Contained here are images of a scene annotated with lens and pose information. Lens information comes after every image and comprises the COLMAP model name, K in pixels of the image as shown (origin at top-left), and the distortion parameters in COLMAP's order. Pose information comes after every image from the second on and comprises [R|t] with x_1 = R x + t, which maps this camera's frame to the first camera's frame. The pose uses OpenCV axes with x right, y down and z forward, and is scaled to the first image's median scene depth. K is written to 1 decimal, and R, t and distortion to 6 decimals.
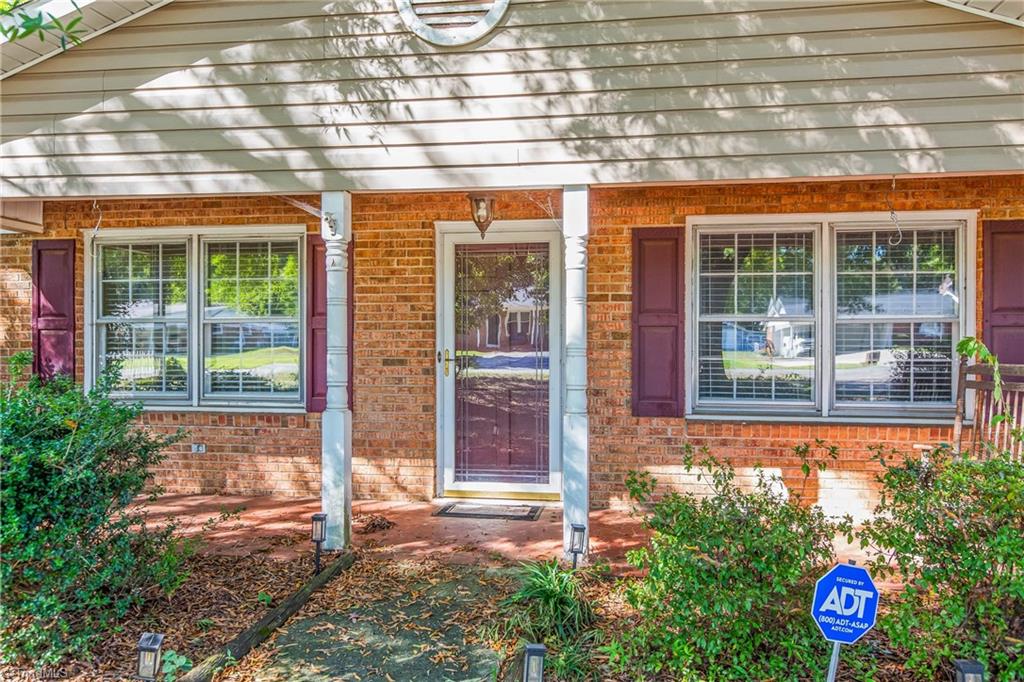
lens RADIAL K [[796.3, 0, 511.5], [0, 796.3, 338.1], [0, 0, 1]] dist [-0.006537, -0.002838]
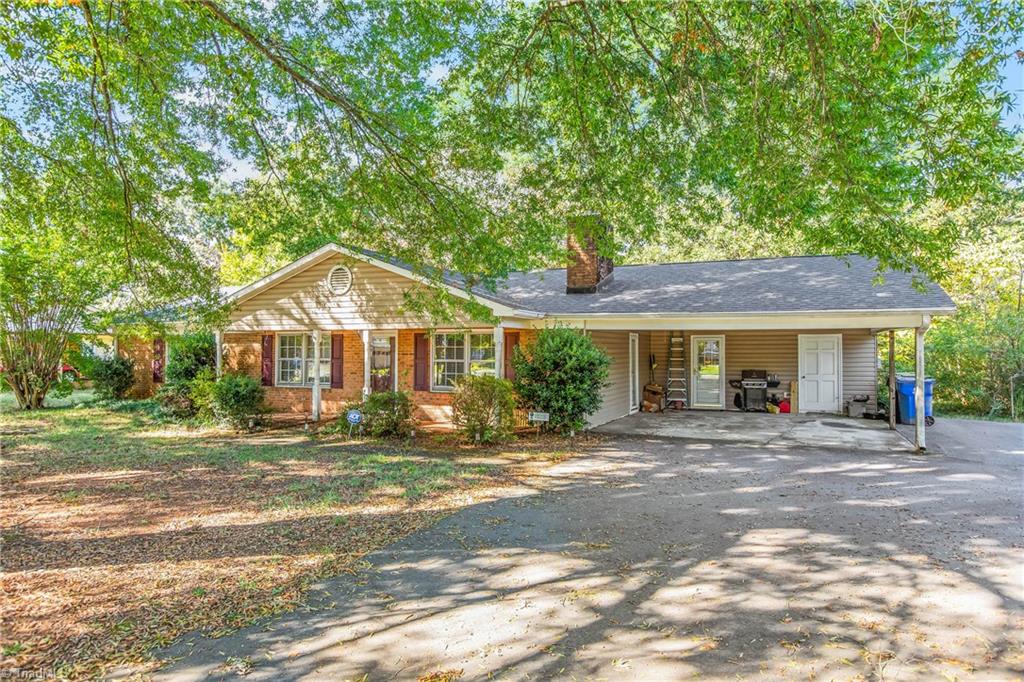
lens RADIAL K [[649.9, 0, 511.8], [0, 649.9, 341.7], [0, 0, 1]] dist [0.002504, 0.000226]
pose [[0.958906, -0.004192, -0.283695, 1.636195], [-0.001494, 0.999802, -0.019824, -0.062415], [0.283722, 0.019433, 0.958710, -1.821782]]
